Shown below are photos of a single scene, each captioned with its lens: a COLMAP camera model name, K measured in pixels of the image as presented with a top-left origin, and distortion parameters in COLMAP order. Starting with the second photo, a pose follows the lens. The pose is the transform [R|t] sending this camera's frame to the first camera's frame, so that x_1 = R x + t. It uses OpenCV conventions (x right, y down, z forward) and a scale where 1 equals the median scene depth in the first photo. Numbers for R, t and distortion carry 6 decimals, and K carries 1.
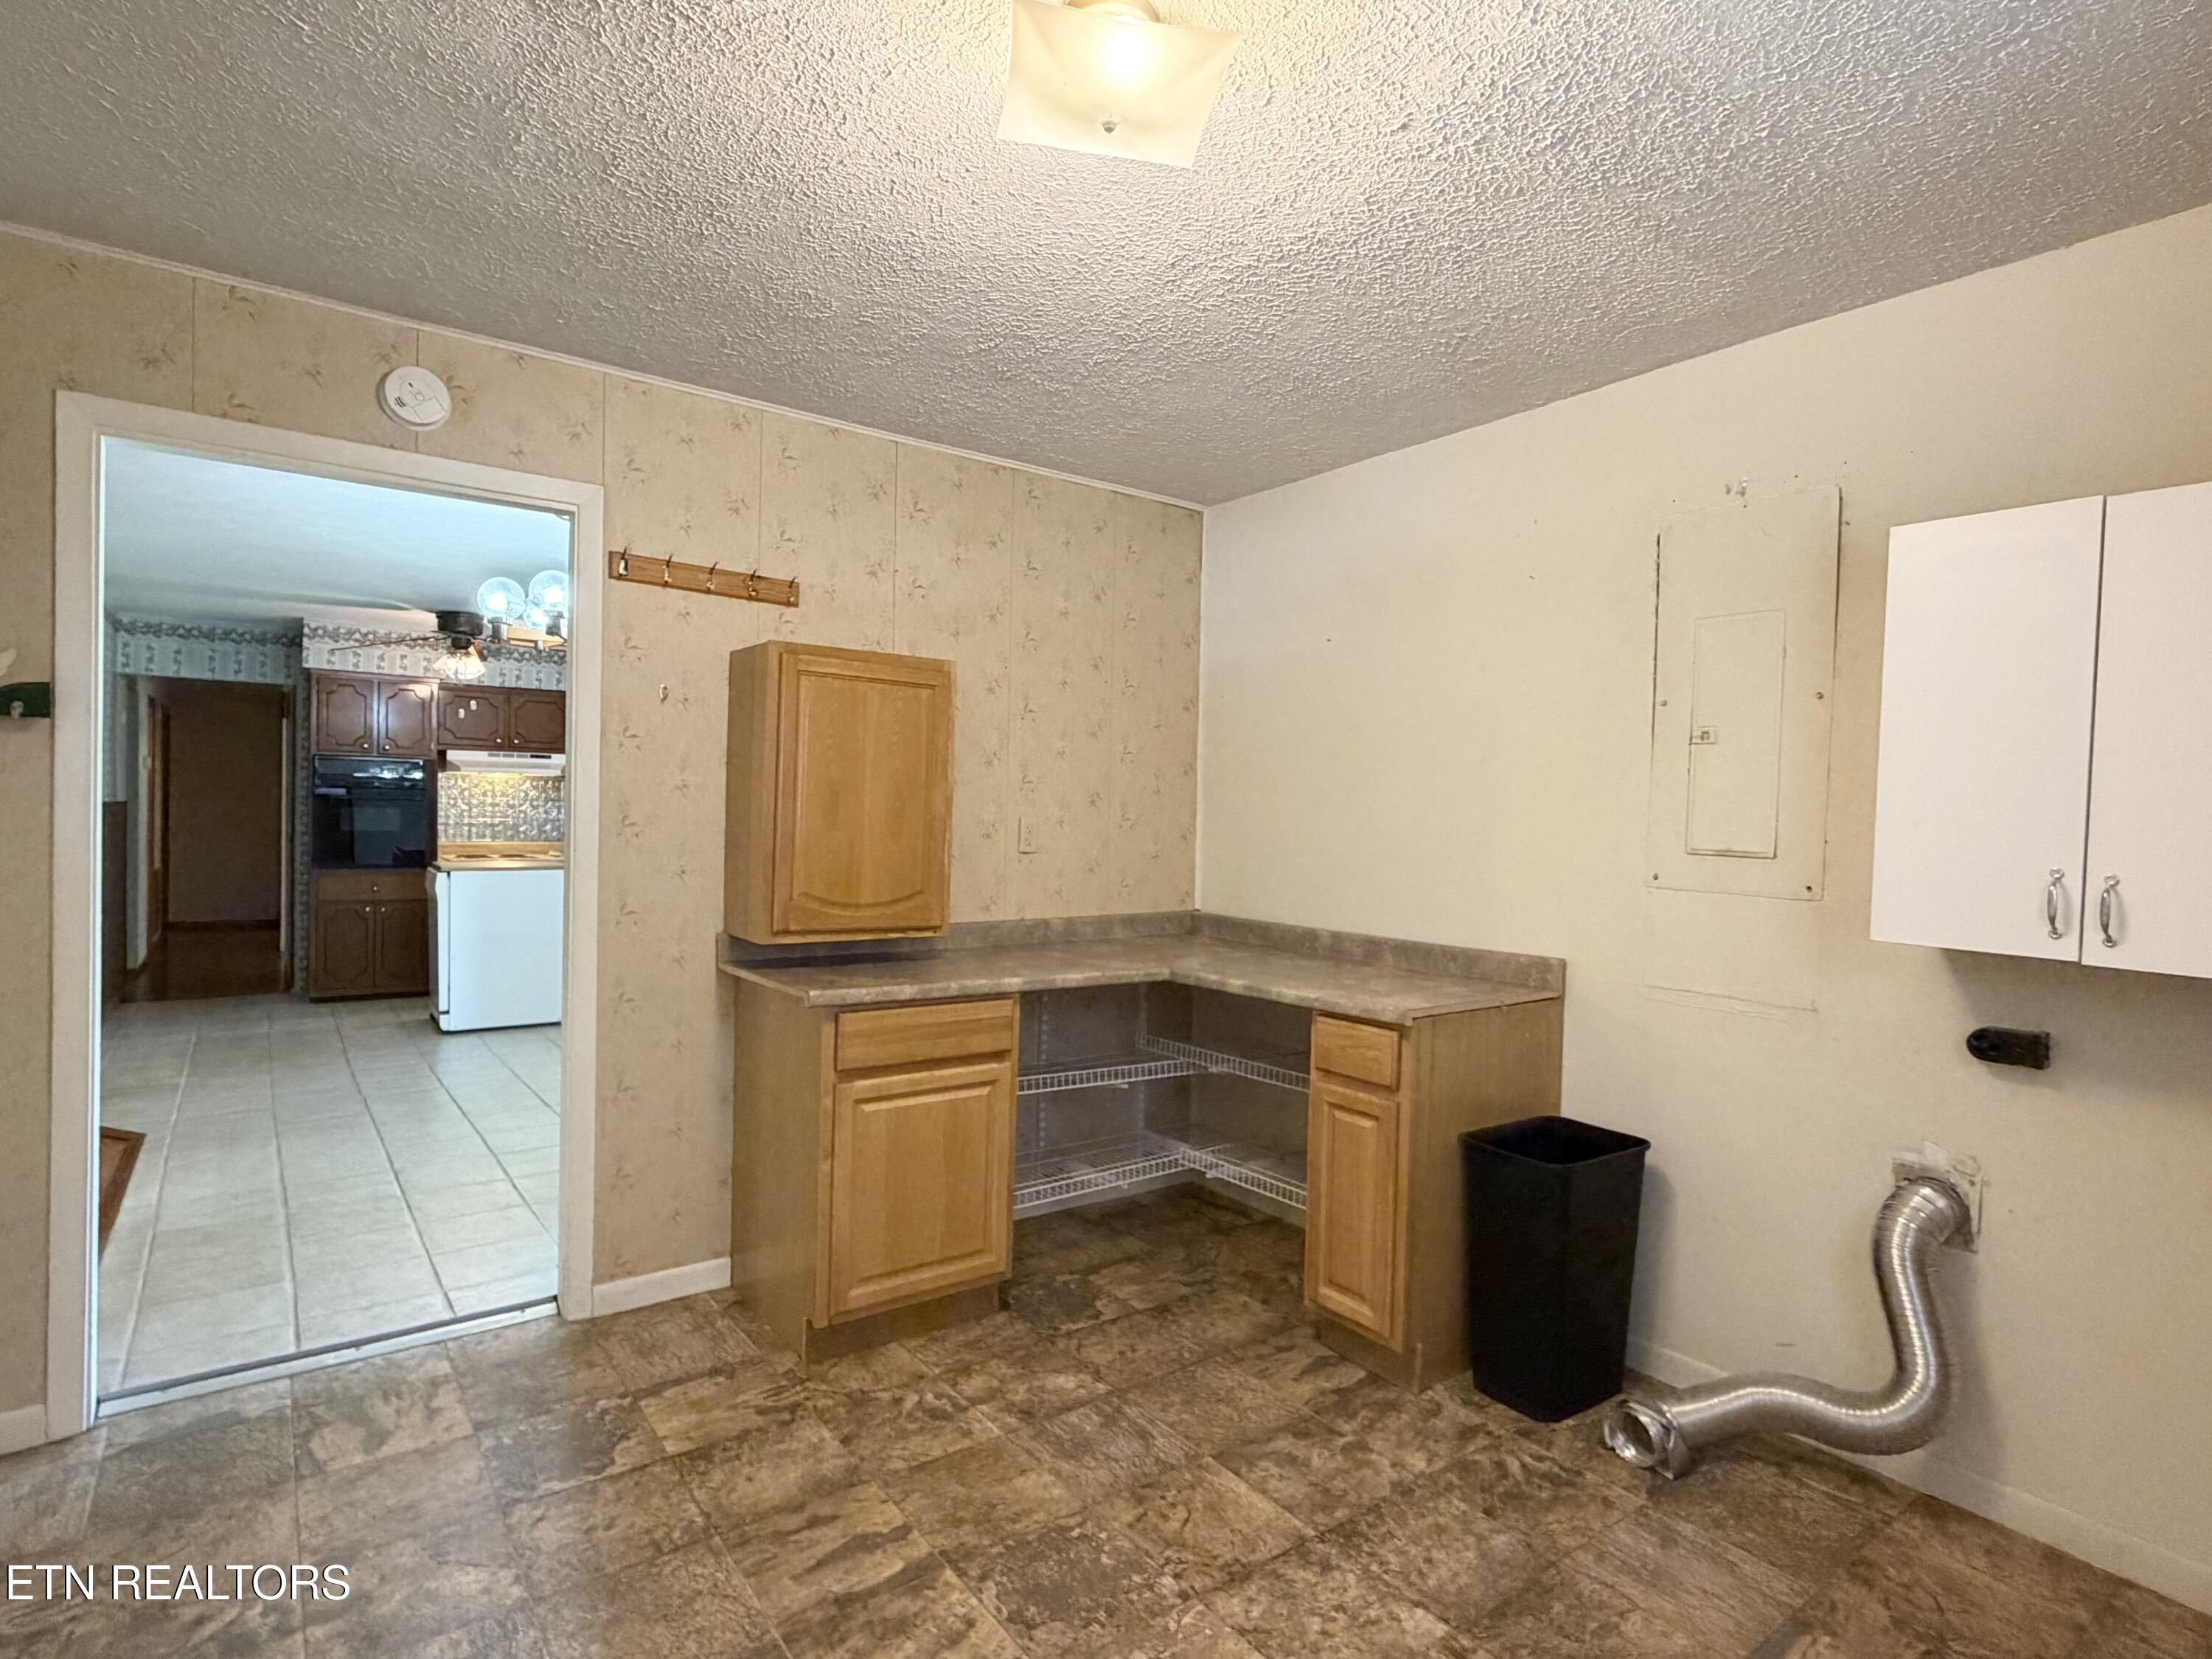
lens RADIAL K [[1139.0, 0, 1106.9], [0, 1139.0, 827.3], [0, 0, 1]] dist [0.000388, 0.000001]
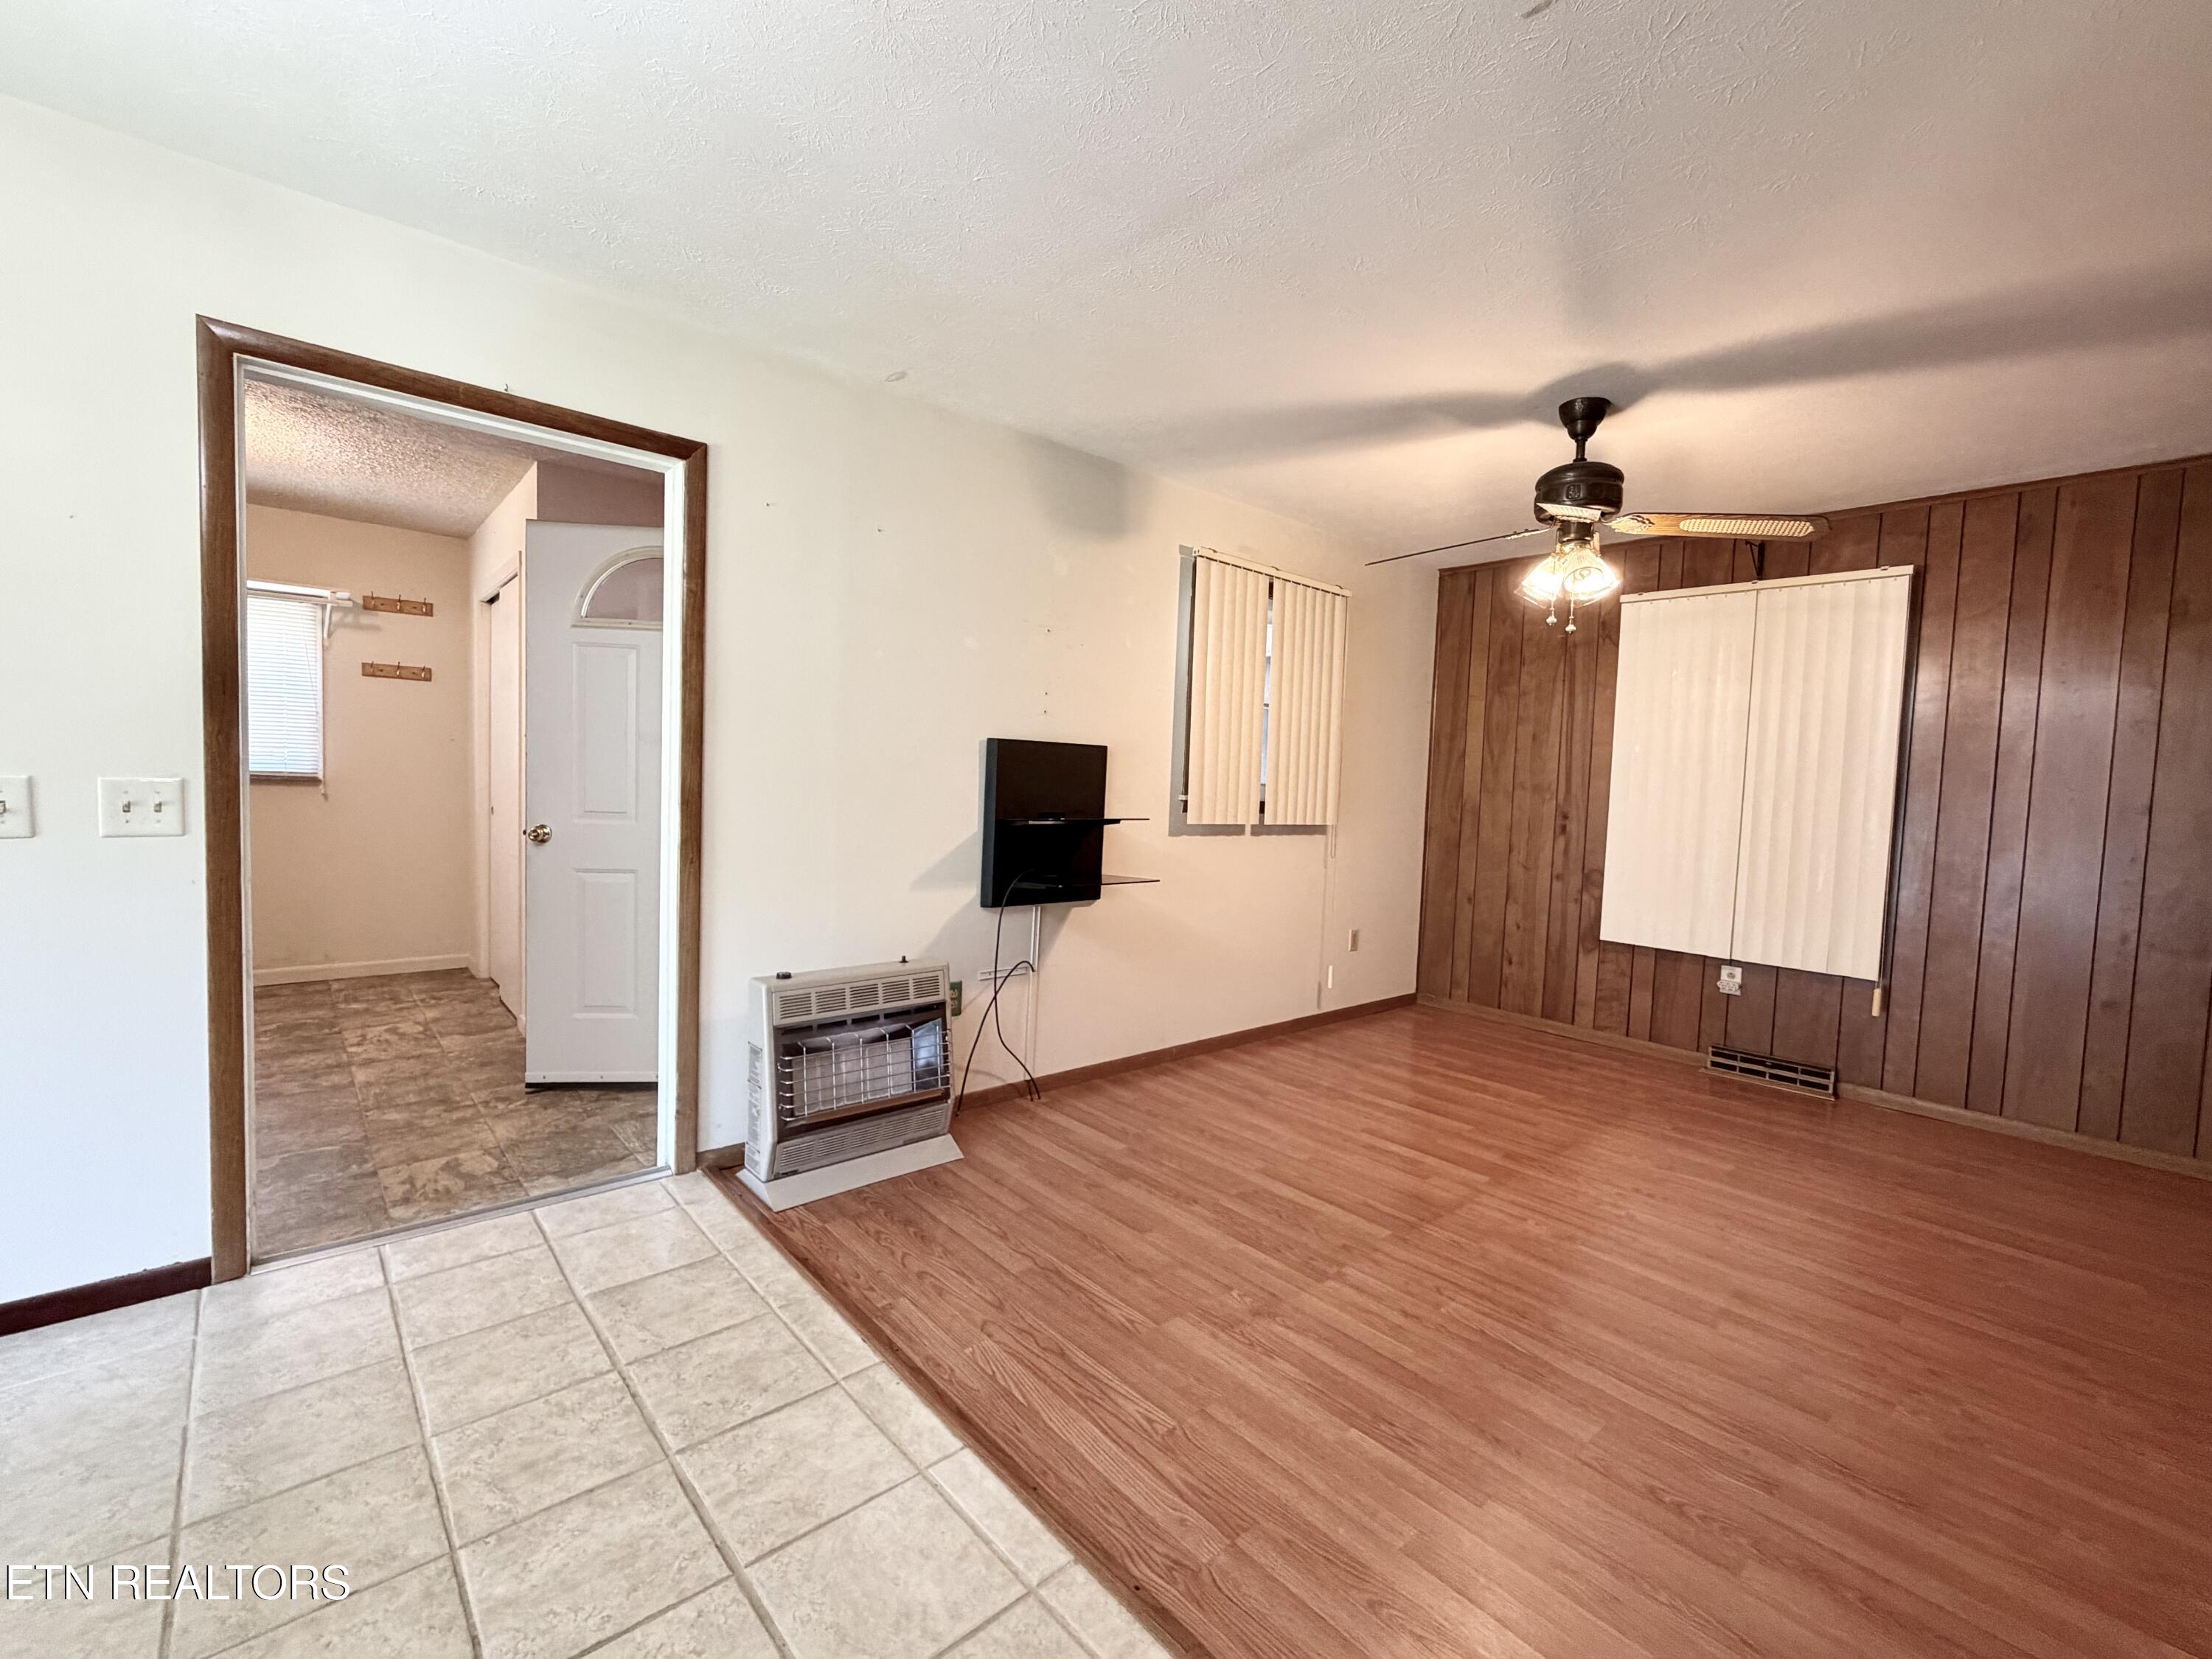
lens RADIAL K [[954.9, 0, 1103.7], [0, 954.9, 830.9], [0, 0, 1]] dist [-0.000038, 0.000399]
pose [[-0.995255, -0.056573, -0.079164, -1.276503], [-0.062016, 0.995751, 0.068078, -0.014193], [0.074976, 0.072664, -0.994534, 2.121638]]
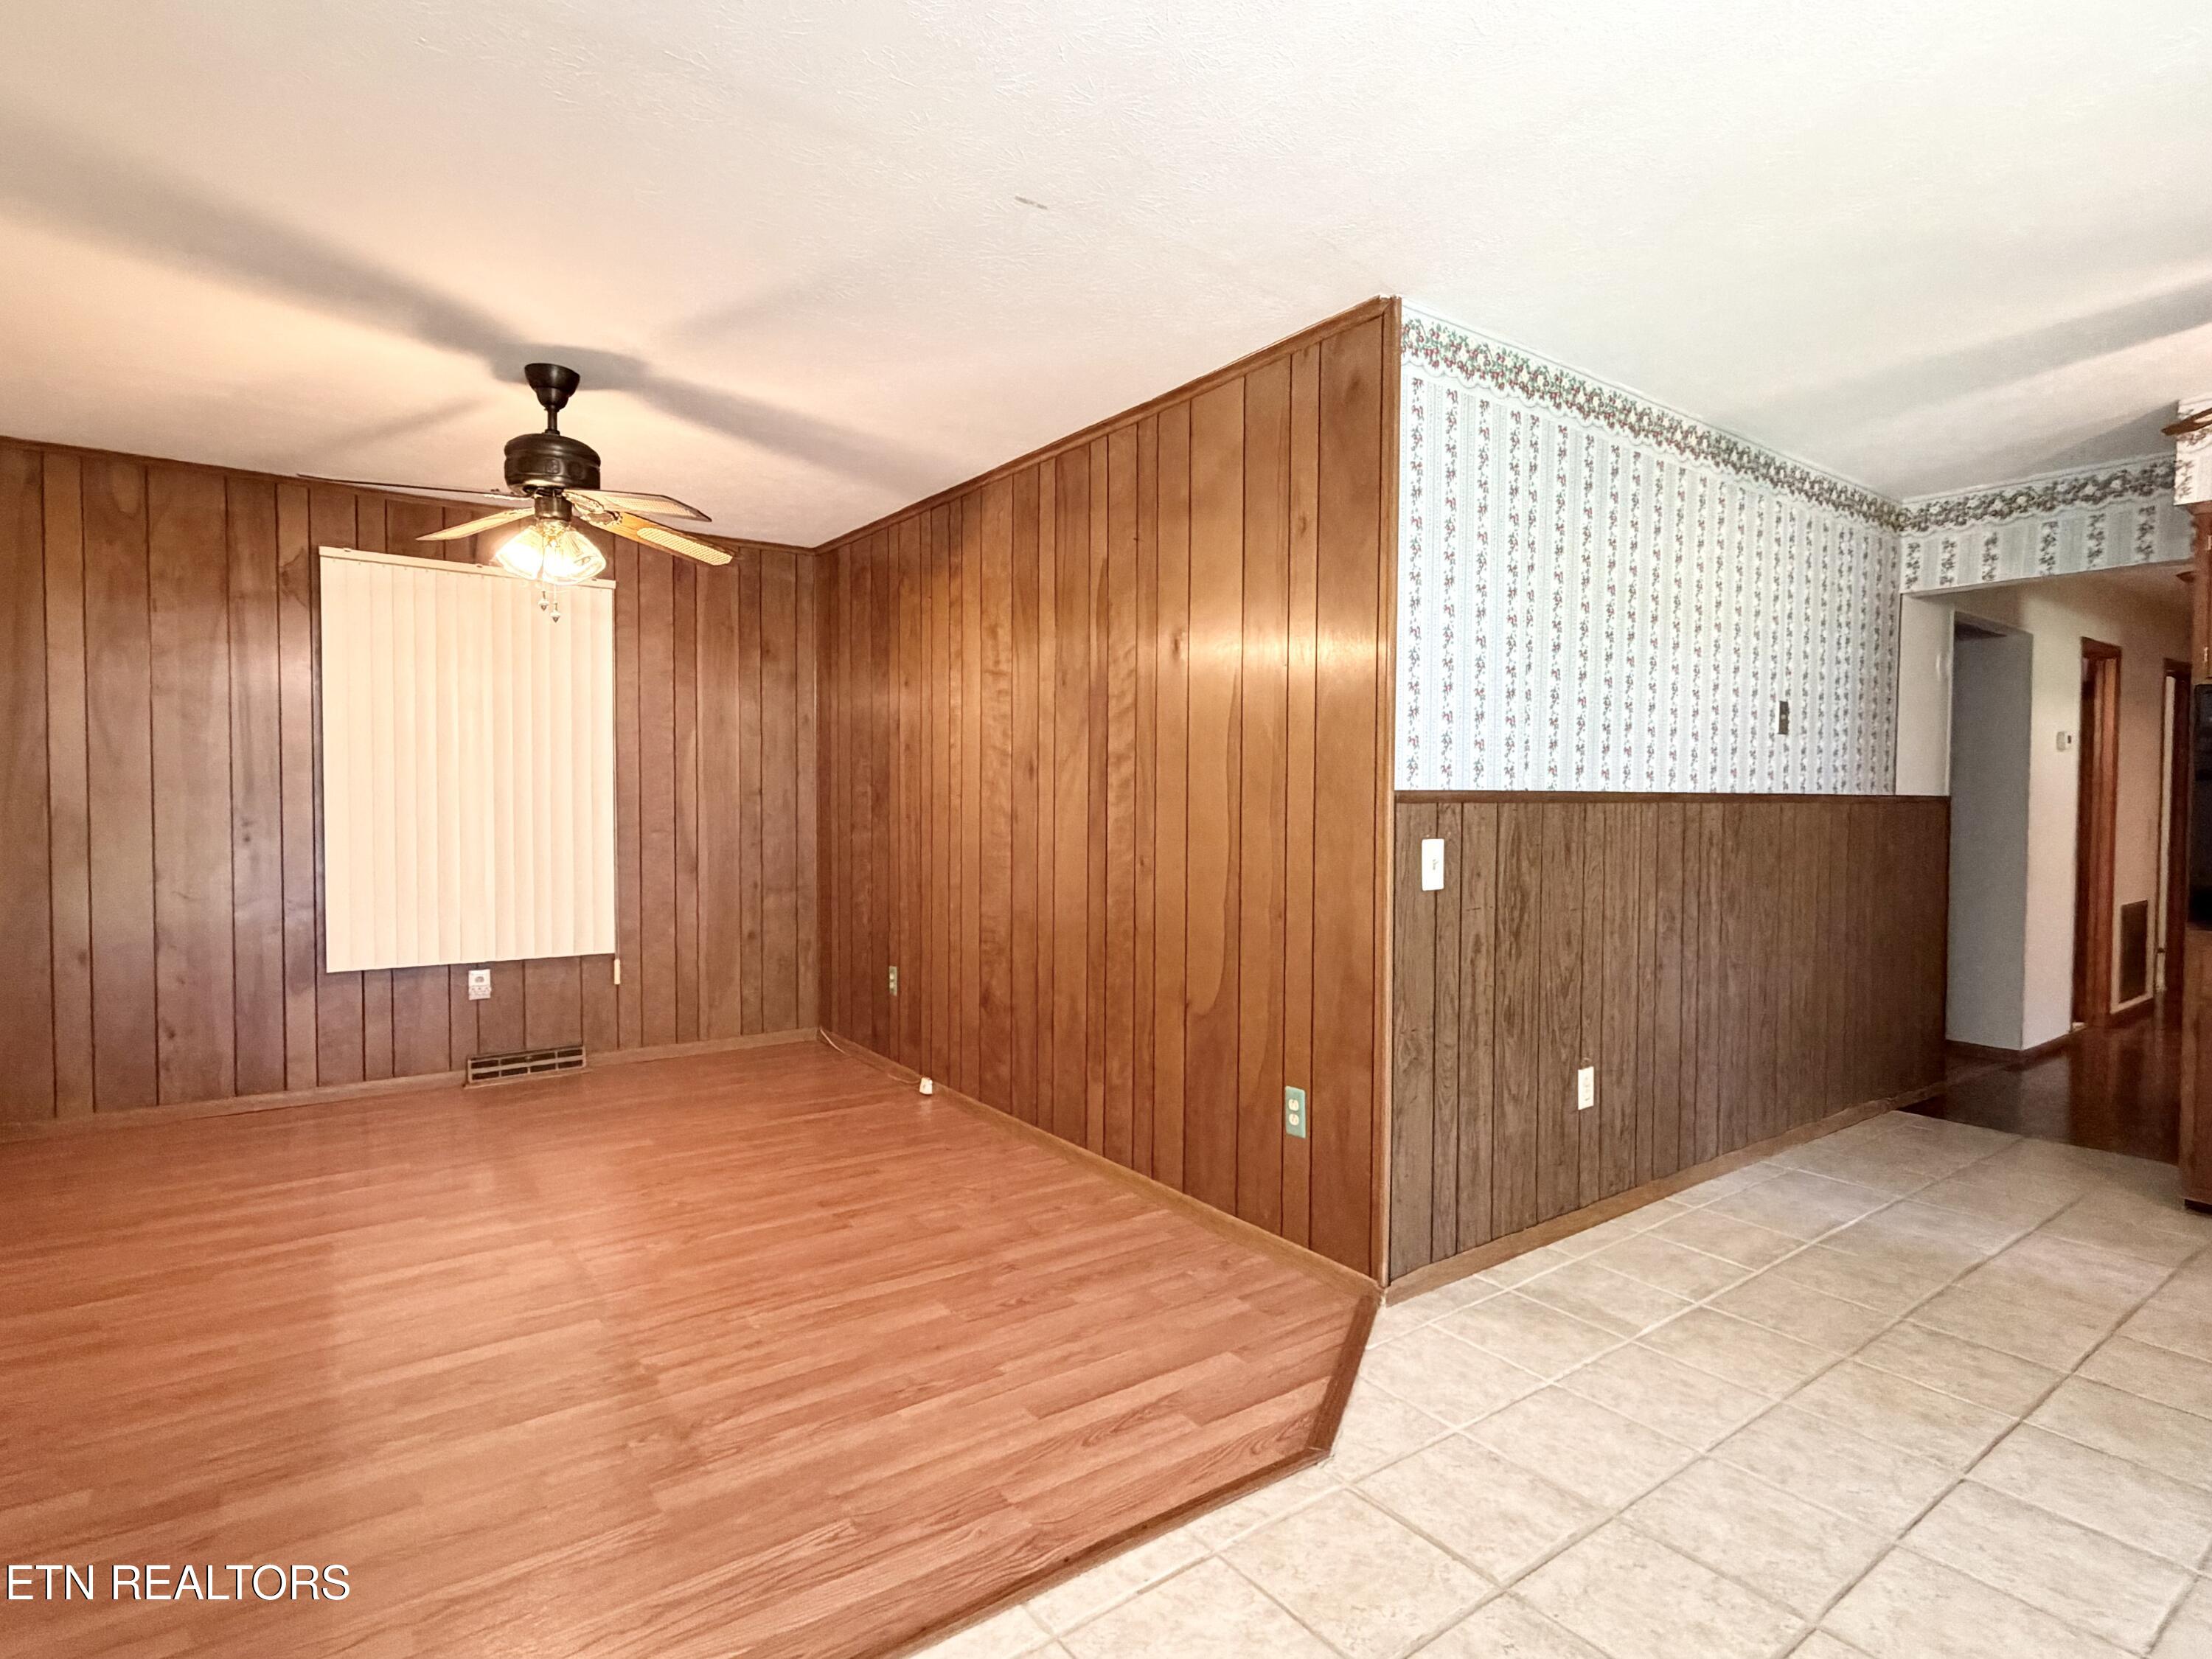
lens RADIAL K [[1139.4, 0, 1110.2], [0, 1139.4, 824.9], [0, 0, 1]] dist [0.003643, -0.000277]
pose [[-0.006579, 0.001647, -0.999977, -0.643199], [-0.020202, 0.999794, 0.001779, 0.004131], [0.999774, 0.020213, -0.006544, 1.612167]]
